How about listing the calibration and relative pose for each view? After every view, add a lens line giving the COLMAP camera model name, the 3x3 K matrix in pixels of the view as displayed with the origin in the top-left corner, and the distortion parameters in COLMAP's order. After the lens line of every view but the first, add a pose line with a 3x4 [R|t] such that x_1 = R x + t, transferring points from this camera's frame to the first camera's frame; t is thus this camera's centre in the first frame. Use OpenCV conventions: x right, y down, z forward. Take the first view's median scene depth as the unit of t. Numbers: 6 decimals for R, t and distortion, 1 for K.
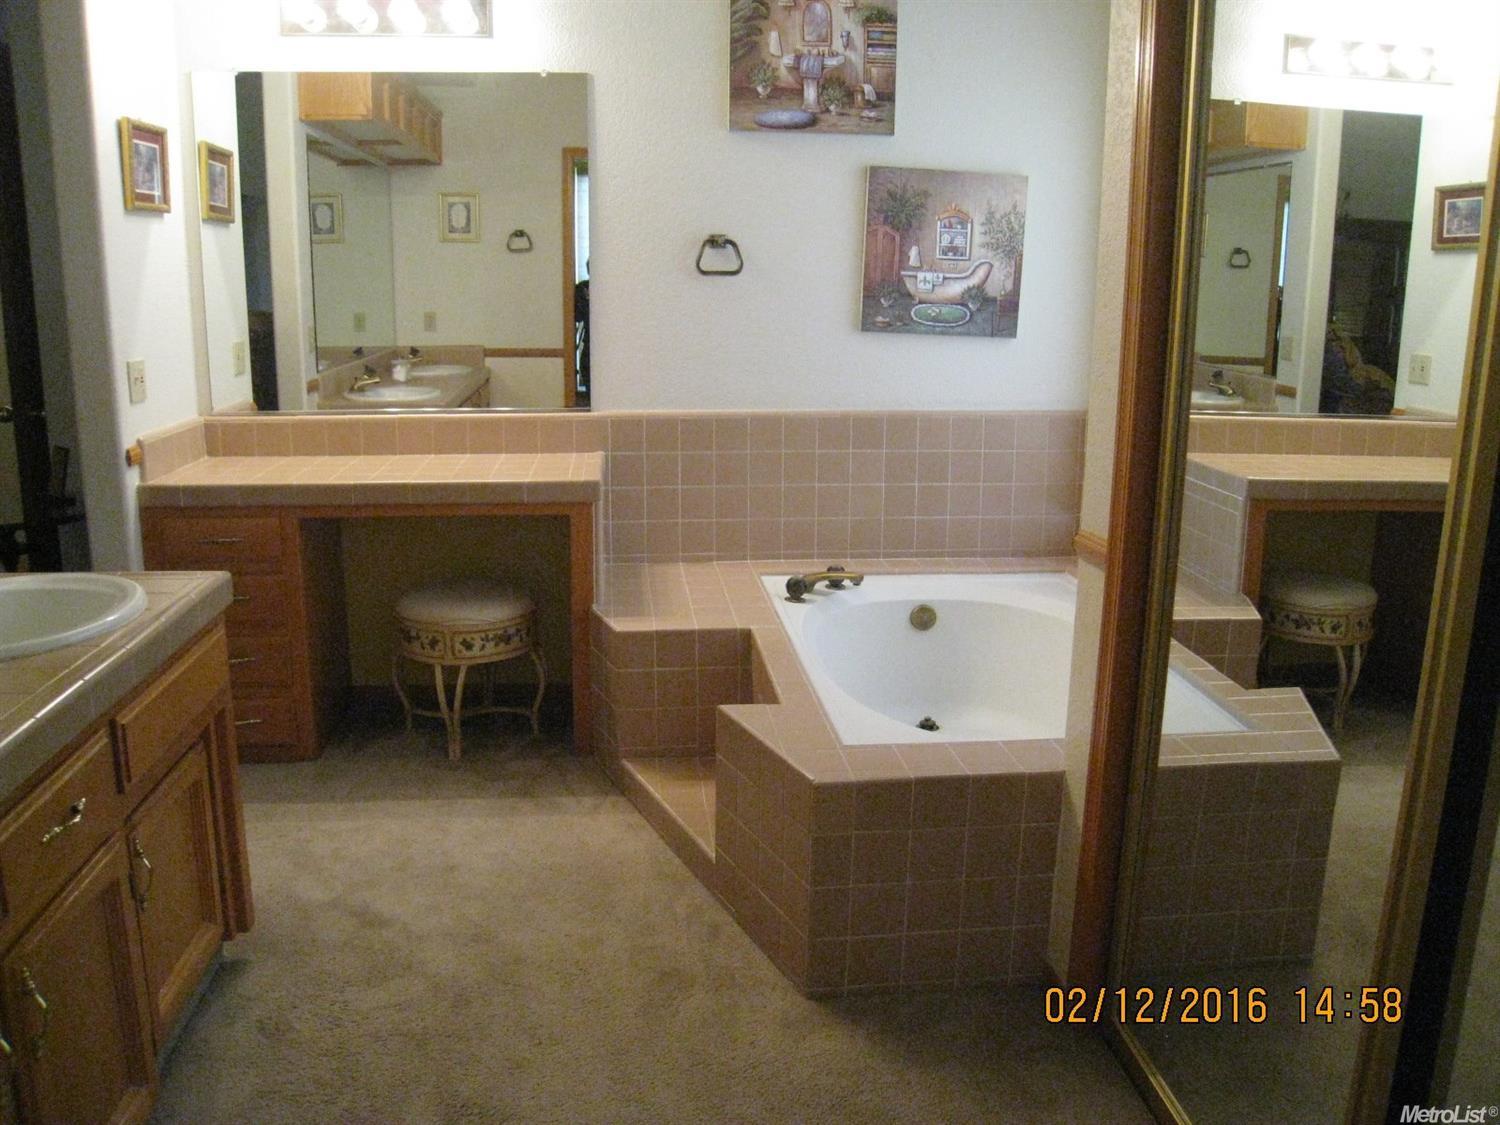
lens RADIAL K [[1234.2, 0, 748.8], [0, 1234.2, 561.2], [0, 0, 1]] dist [-0.145722, 0.090754]
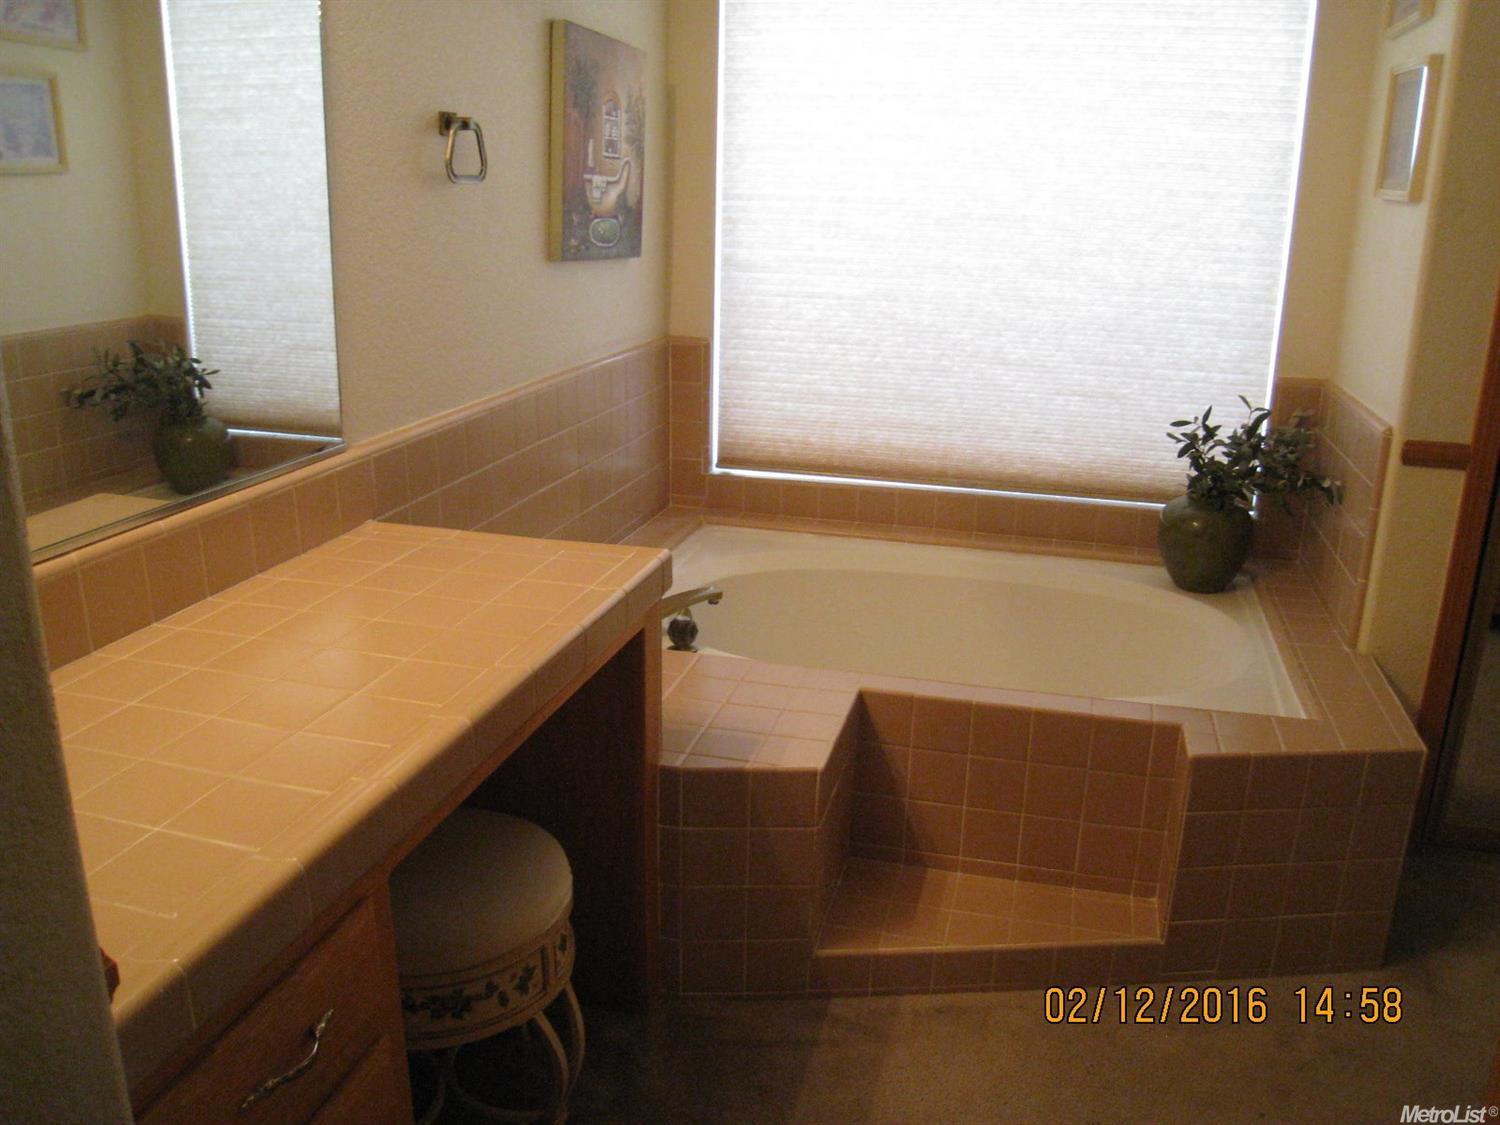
lens RADIAL K [[1234.2, 0, 751.4], [0, 1234.2, 566.2], [0, 0, 1]] dist [-0.145722, 0.090754]
pose [[0.332696, -0.282220, 0.899814, -0.549077], [0.188272, 0.954838, 0.229867, -0.162227], [-0.924049, 0.092933, 0.370805, 0.664466]]
